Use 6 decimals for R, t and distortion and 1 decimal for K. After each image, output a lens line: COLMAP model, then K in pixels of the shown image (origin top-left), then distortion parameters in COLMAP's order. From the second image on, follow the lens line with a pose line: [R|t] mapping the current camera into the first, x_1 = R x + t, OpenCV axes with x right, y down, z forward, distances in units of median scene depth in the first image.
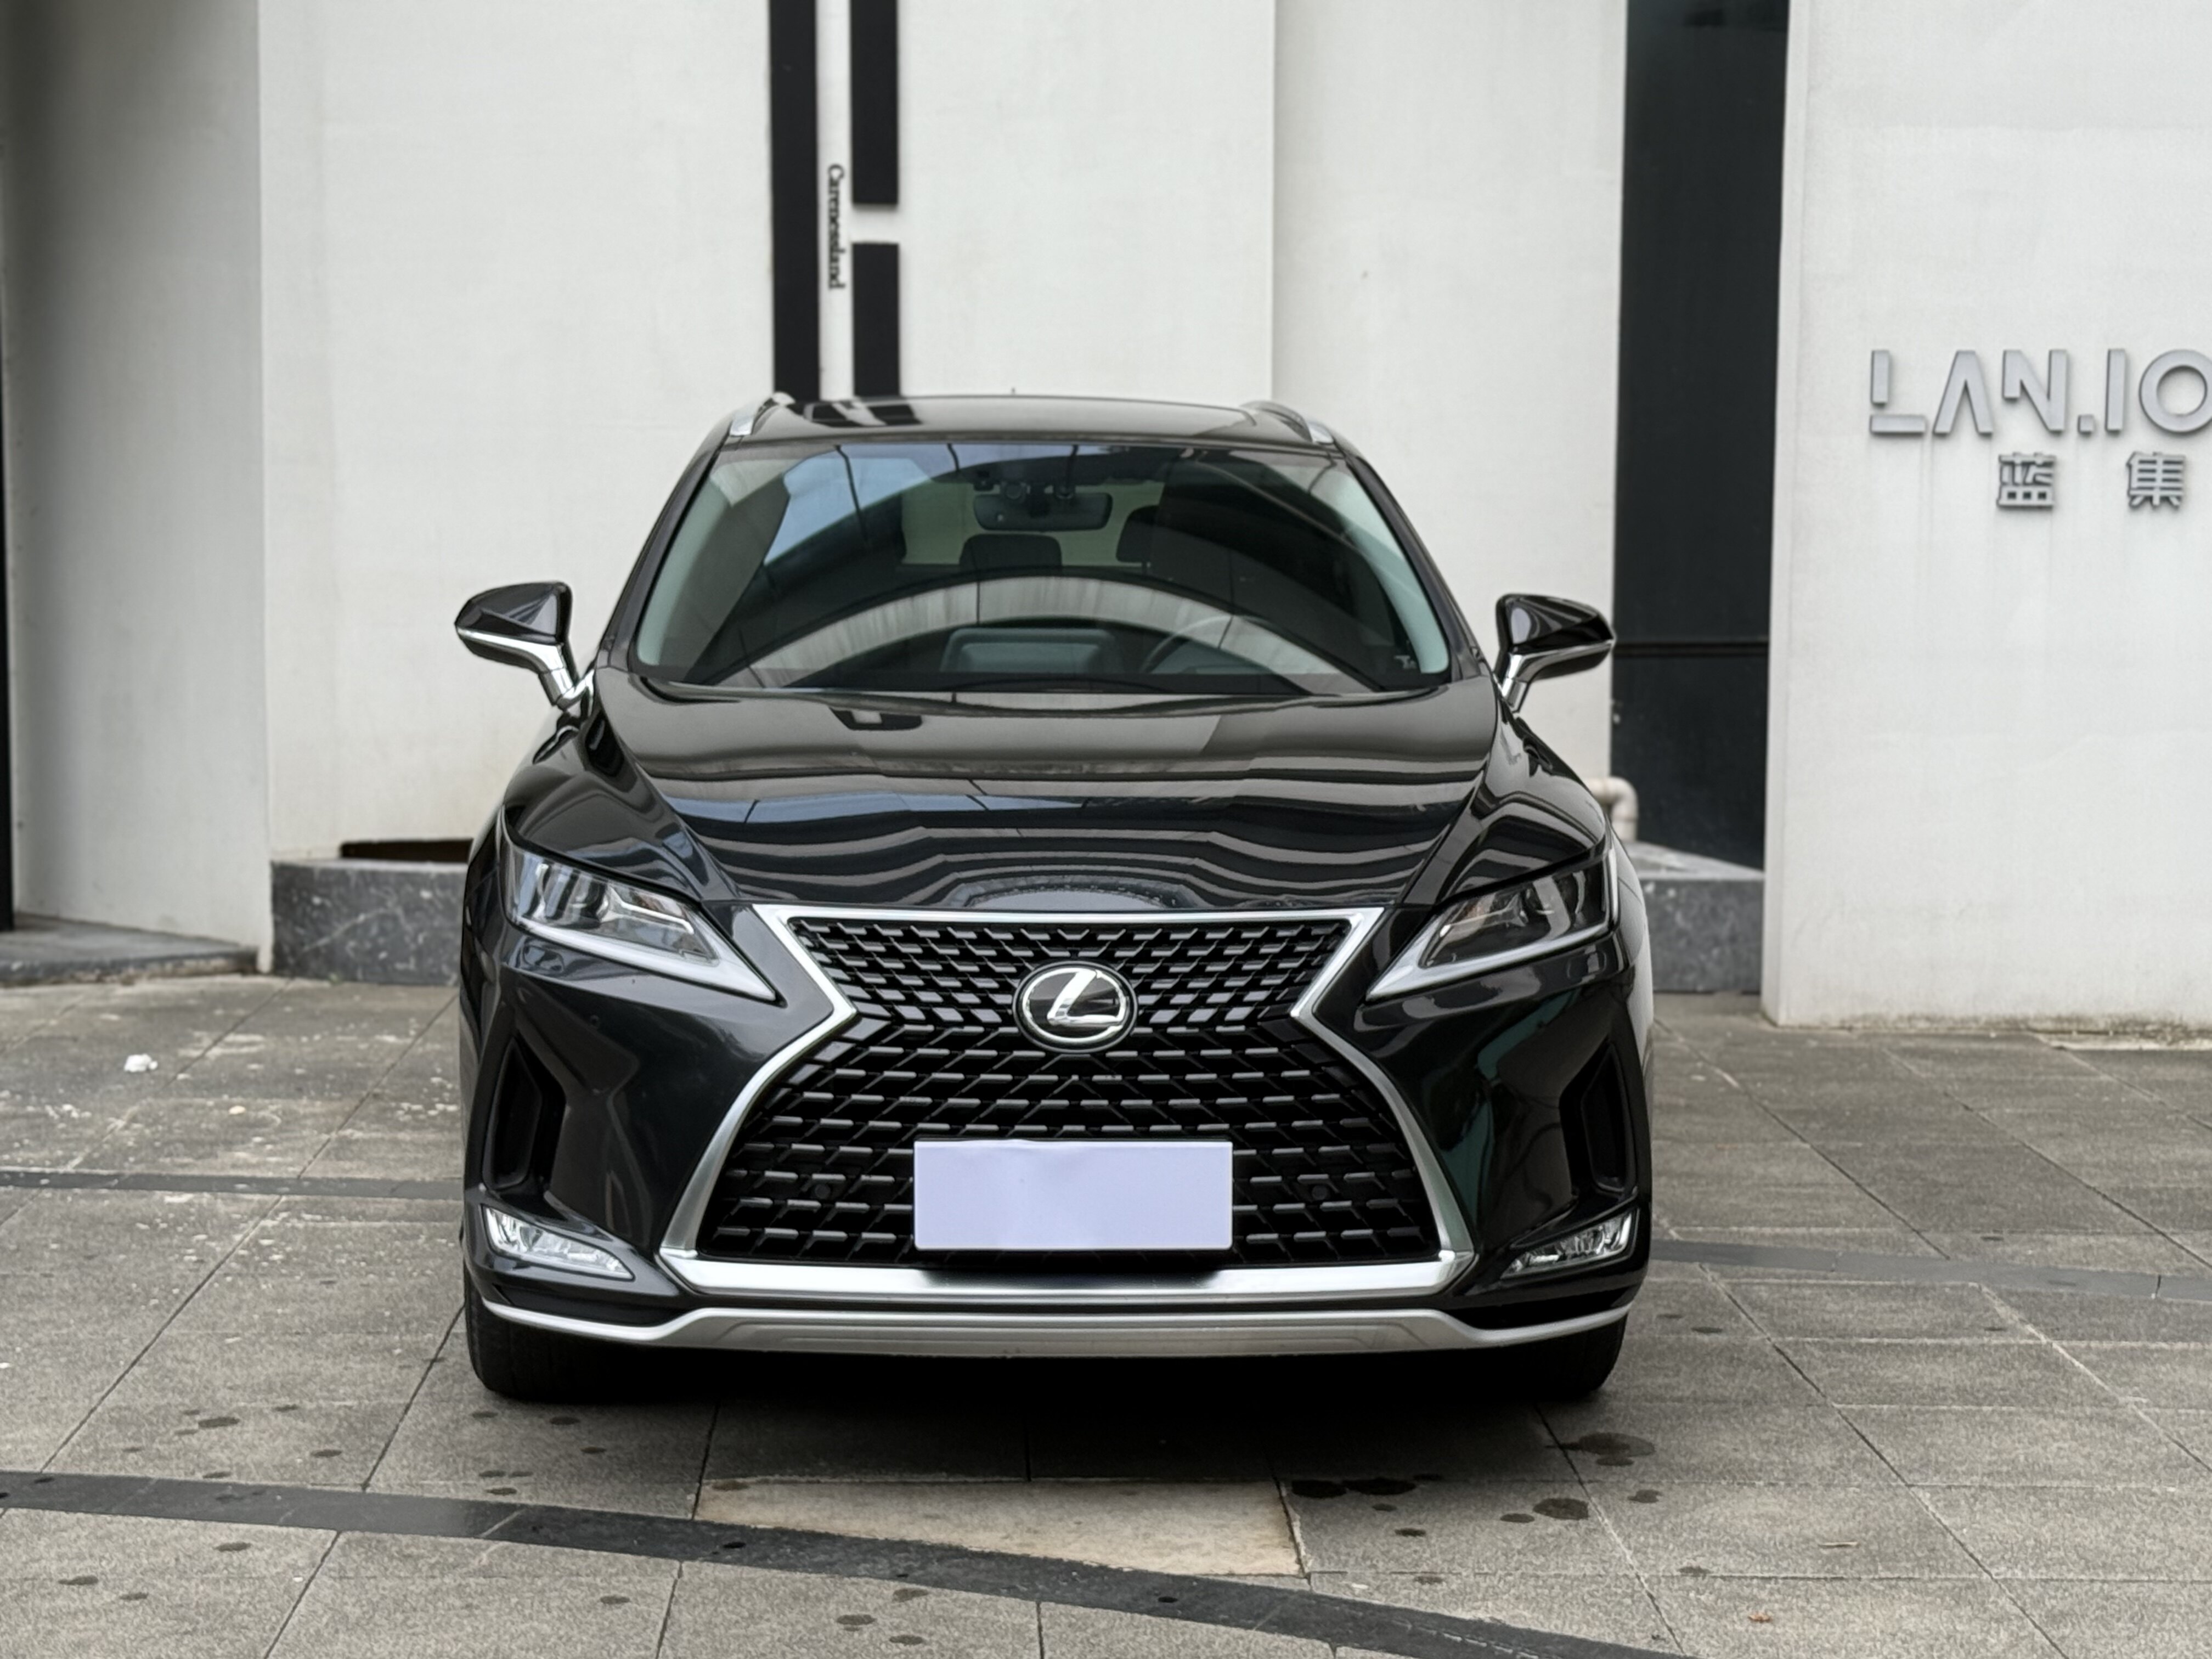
lens RADIAL K [[3962.1, 0, 1106.0], [0, 3962.1, 829.5], [0, 0, 1]] dist [0.157007, -0.151071]
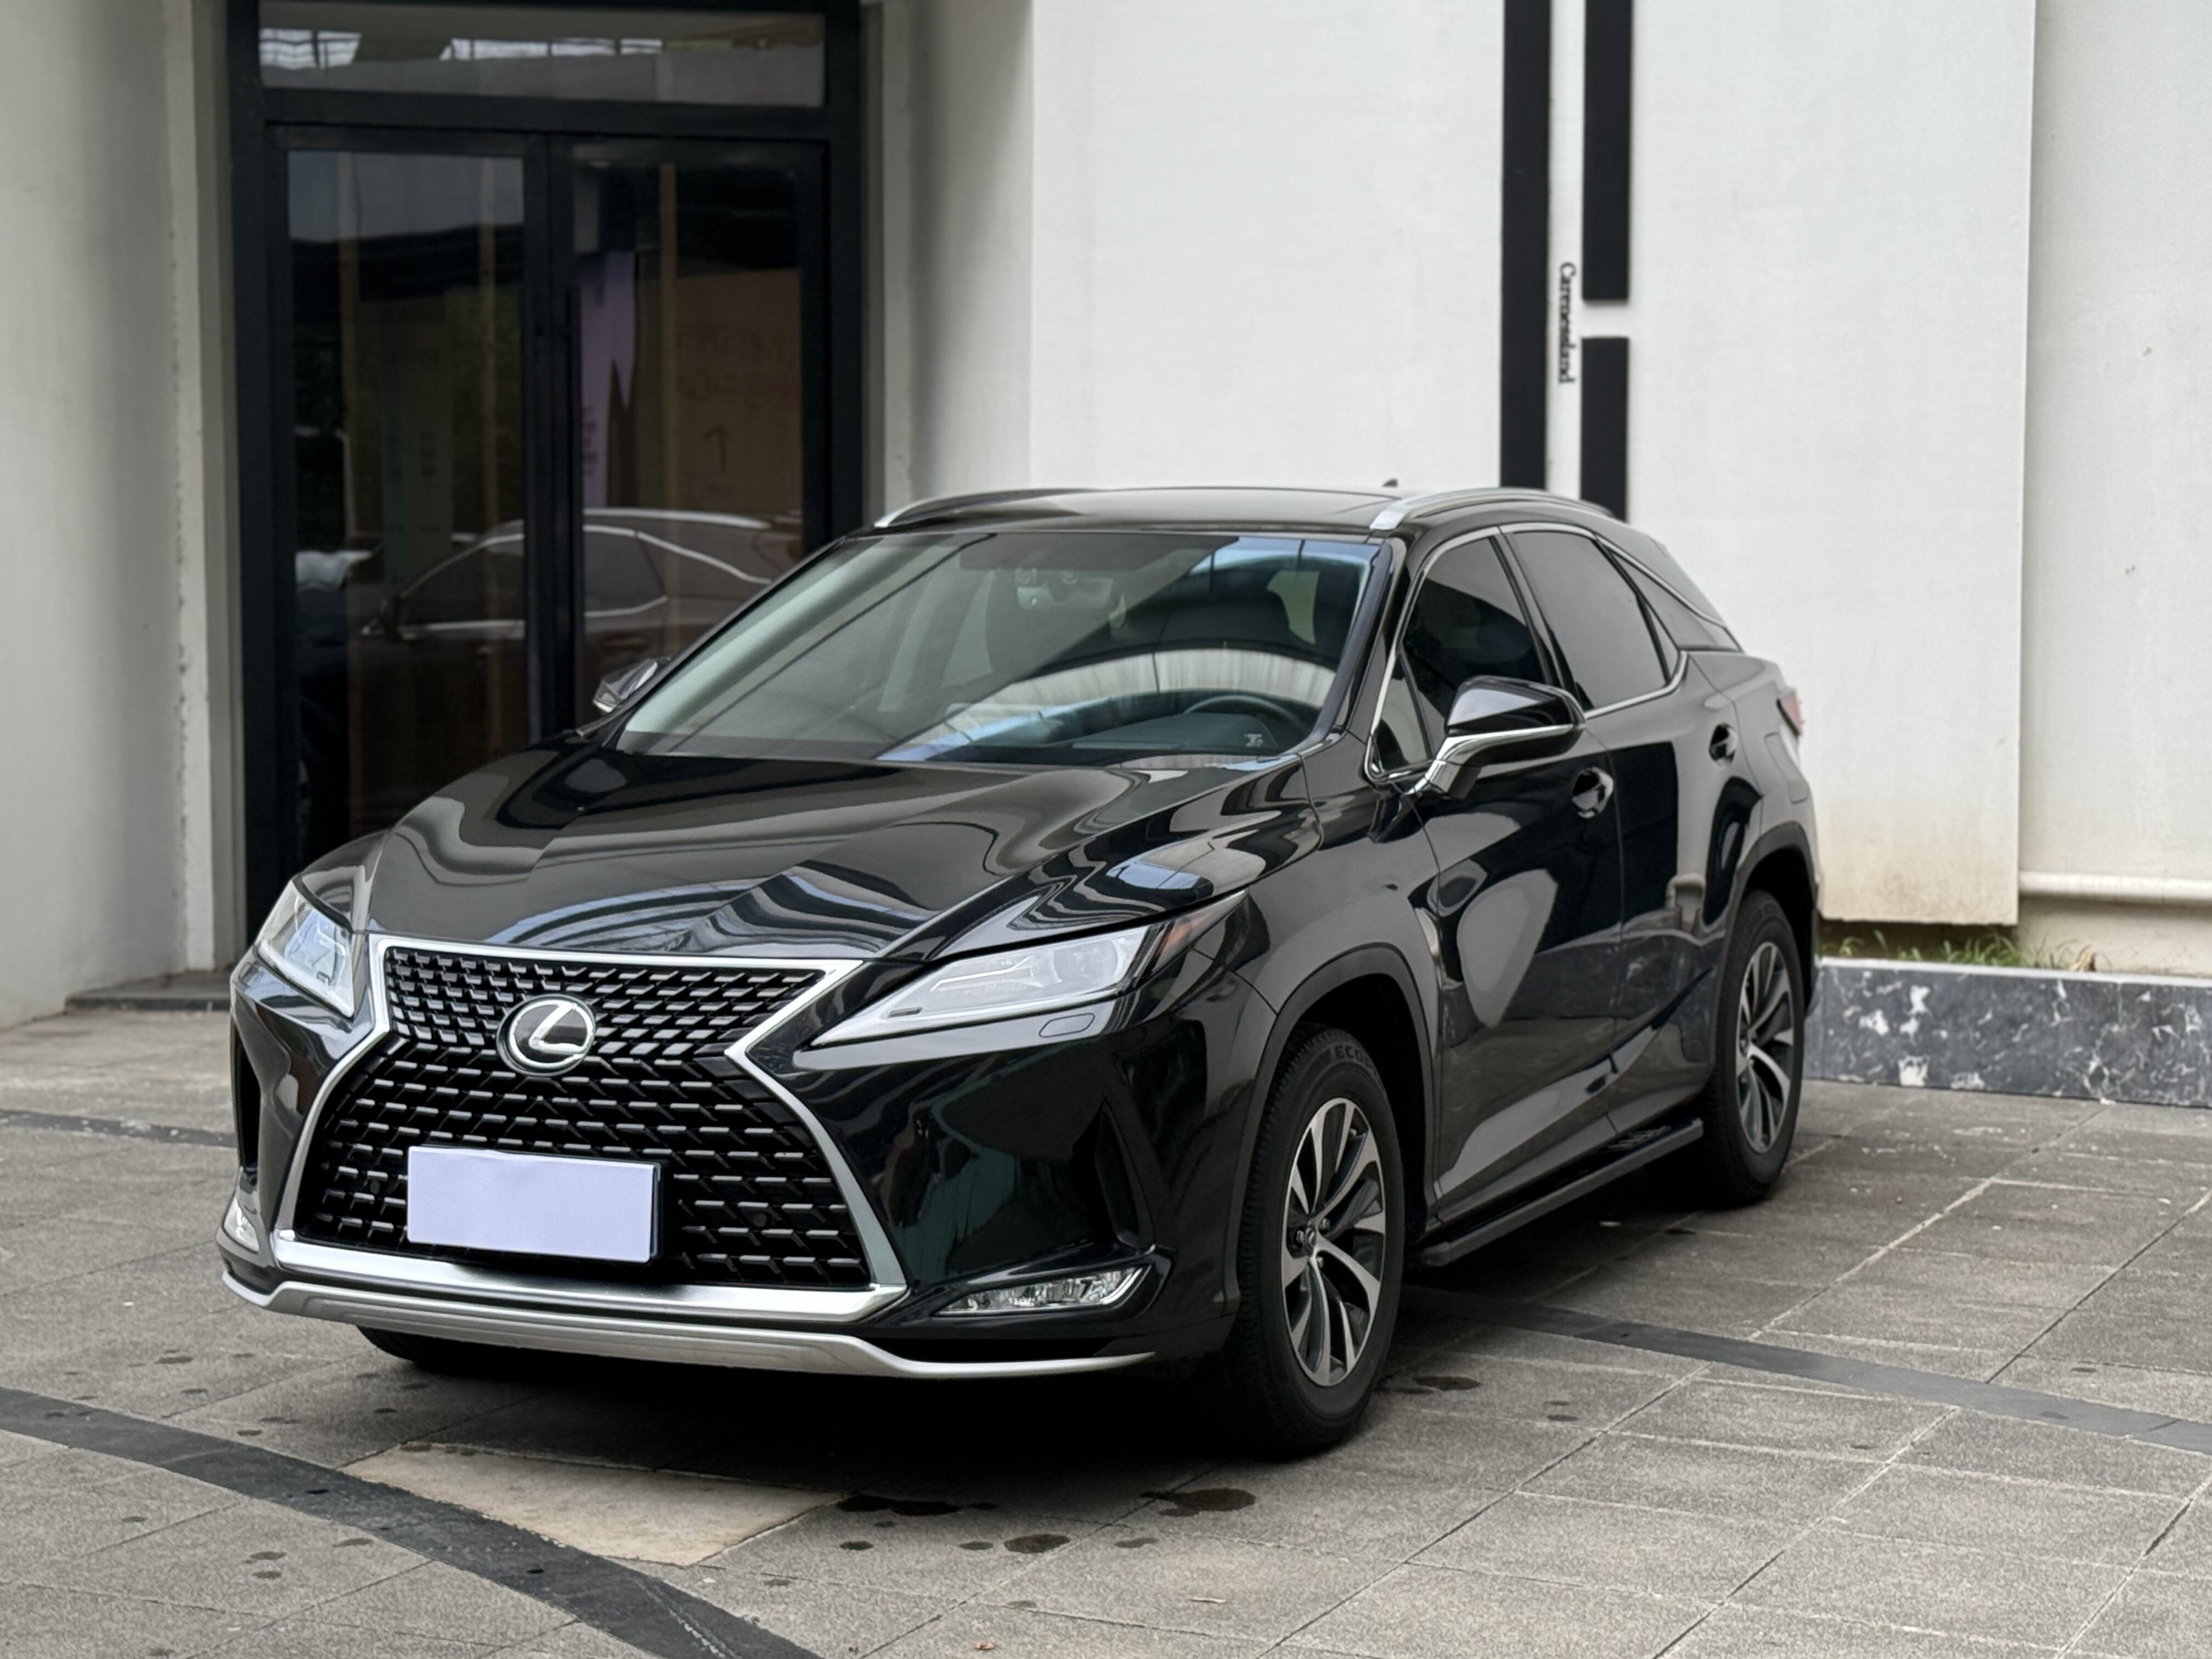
lens RADIAL K [[3962.1, 0, 1106.0], [0, 3962.1, 829.5], [0, 0, 1]] dist [0.157007, -0.151071]
pose [[0.889054, 0.027346, -0.456985, 0.626814], [-0.038234, 0.999162, -0.014594, -0.002635], [0.456203, 0.030447, 0.889355, 0.074351]]
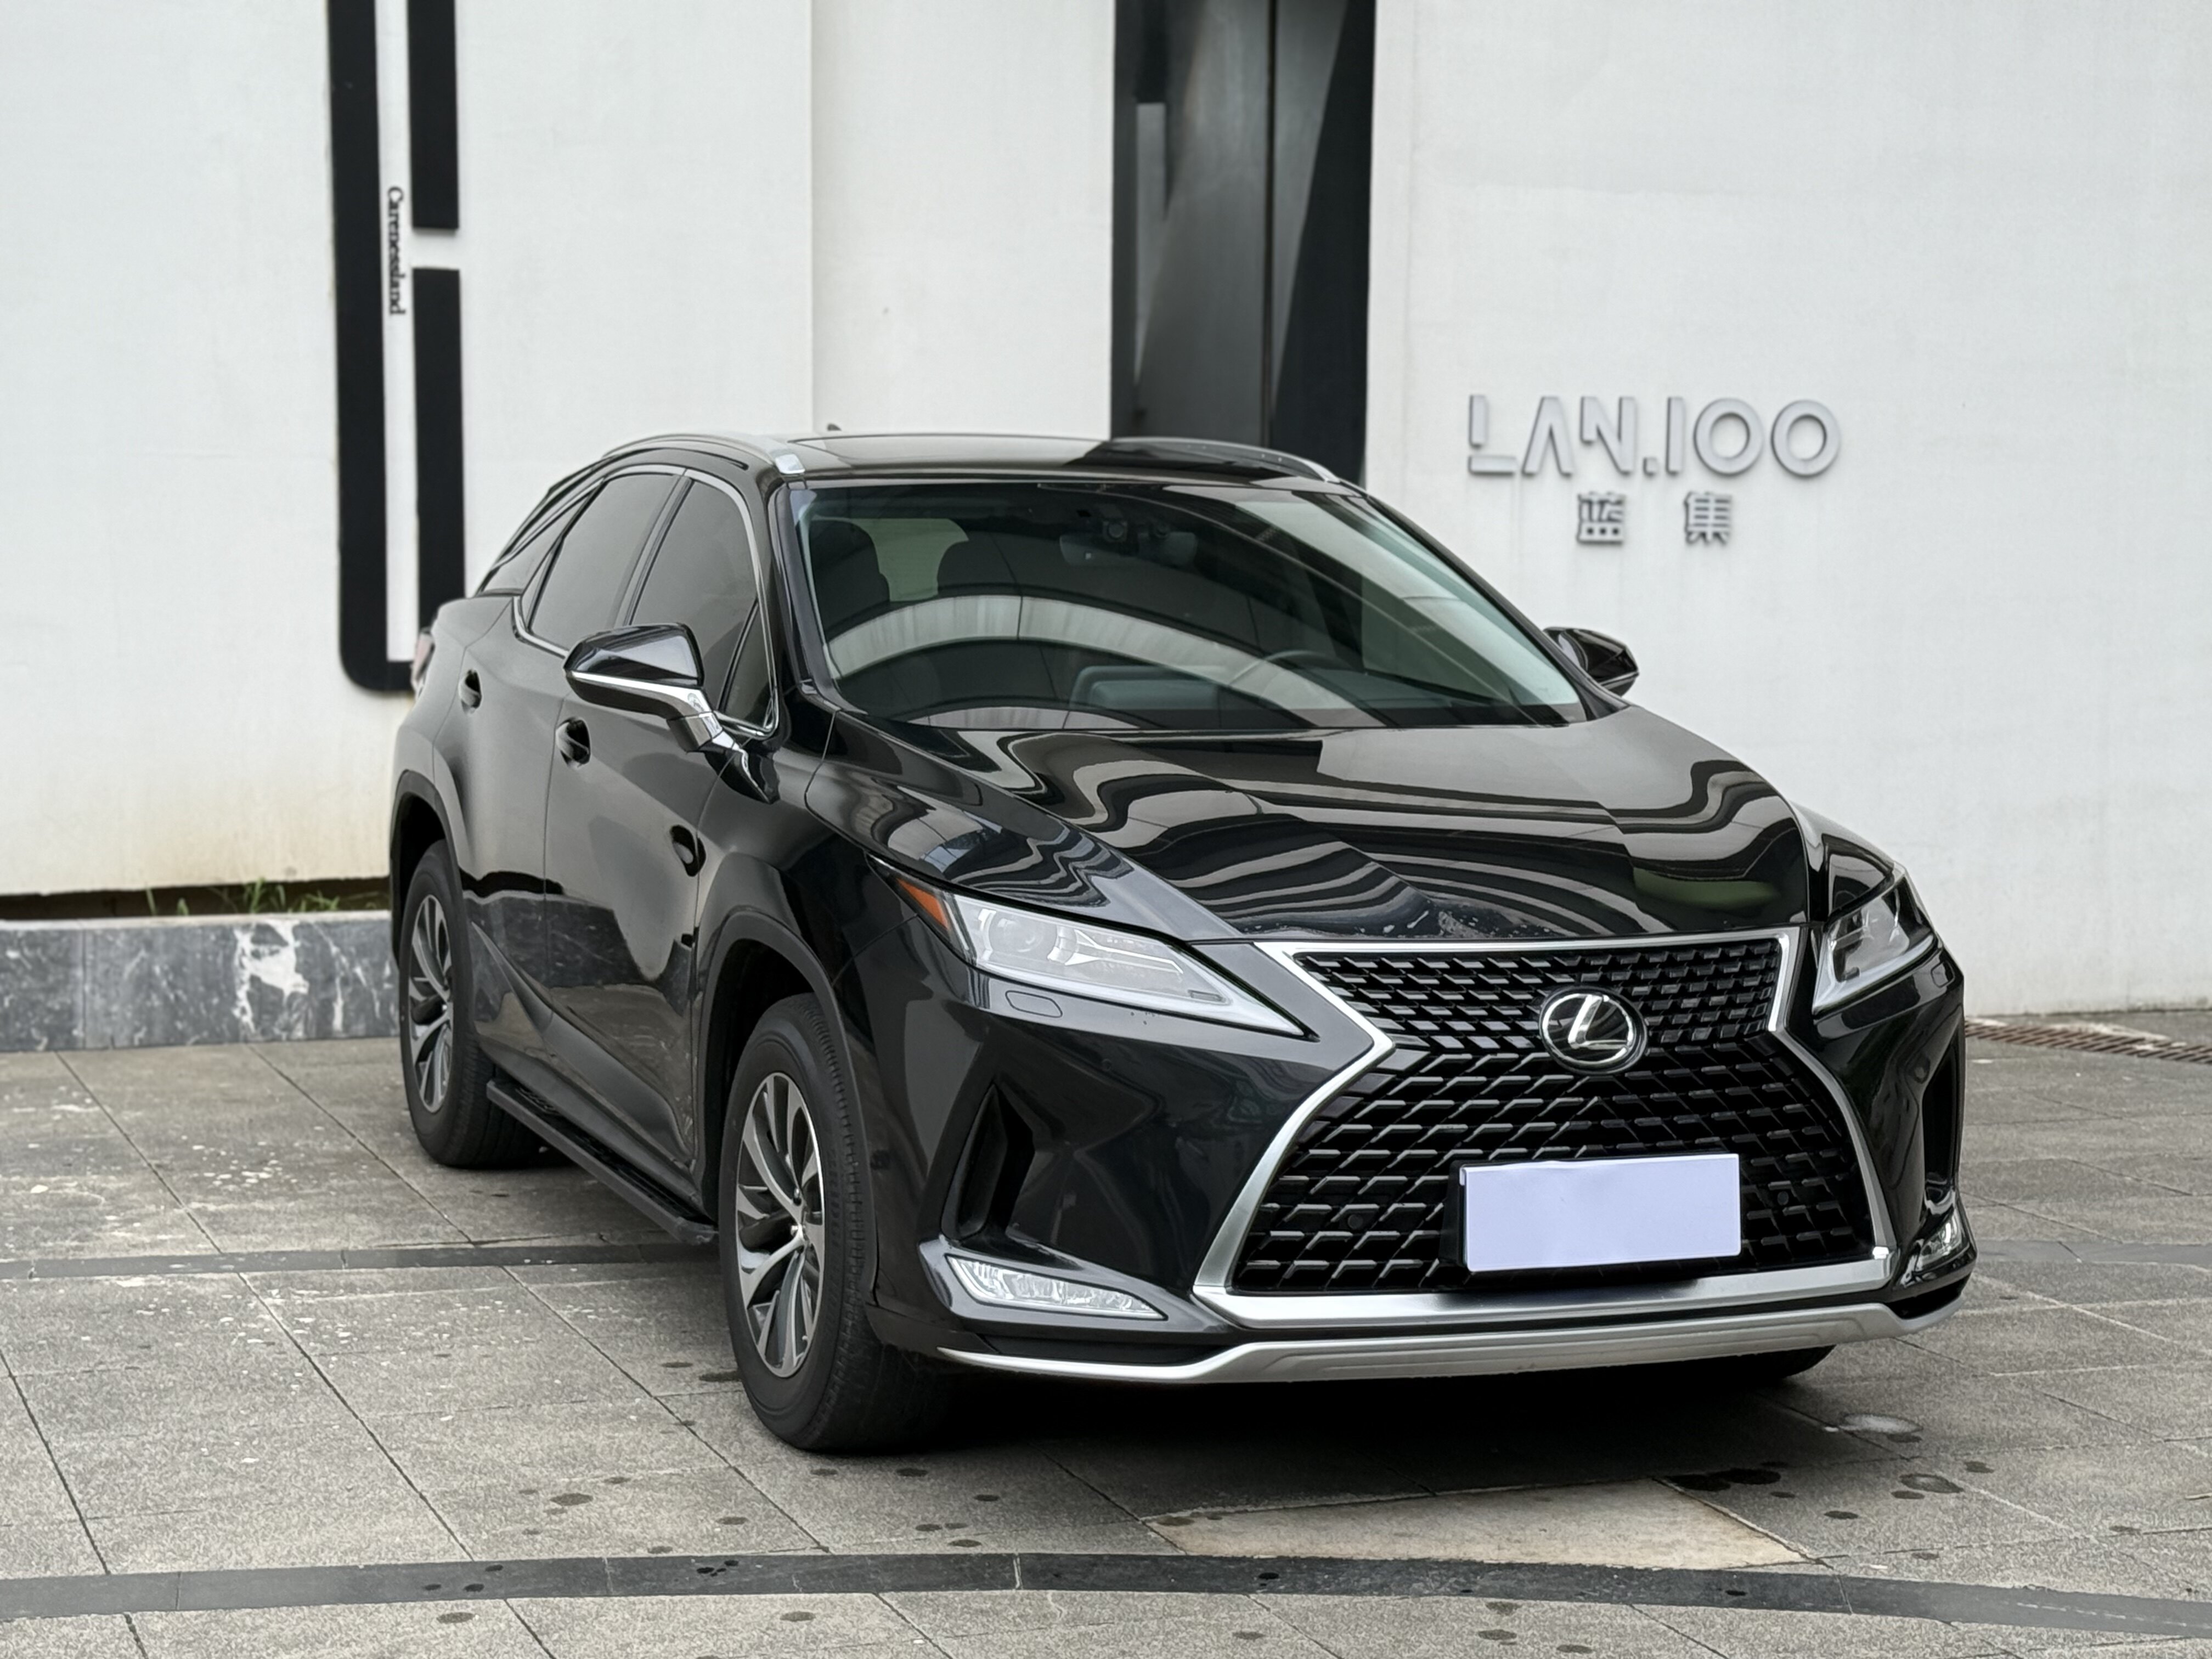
lens RADIAL K [[3962.1, 0, 1106.0], [0, 3962.1, 829.5], [0, 0, 1]] dist [0.157007, -0.151071]
pose [[0.949280, -0.024156, 0.313504, -0.443501], [0.026080, 0.999658, -0.001945, -0.008921], [-0.313350, 0.010023, 0.949585, 0.050364]]
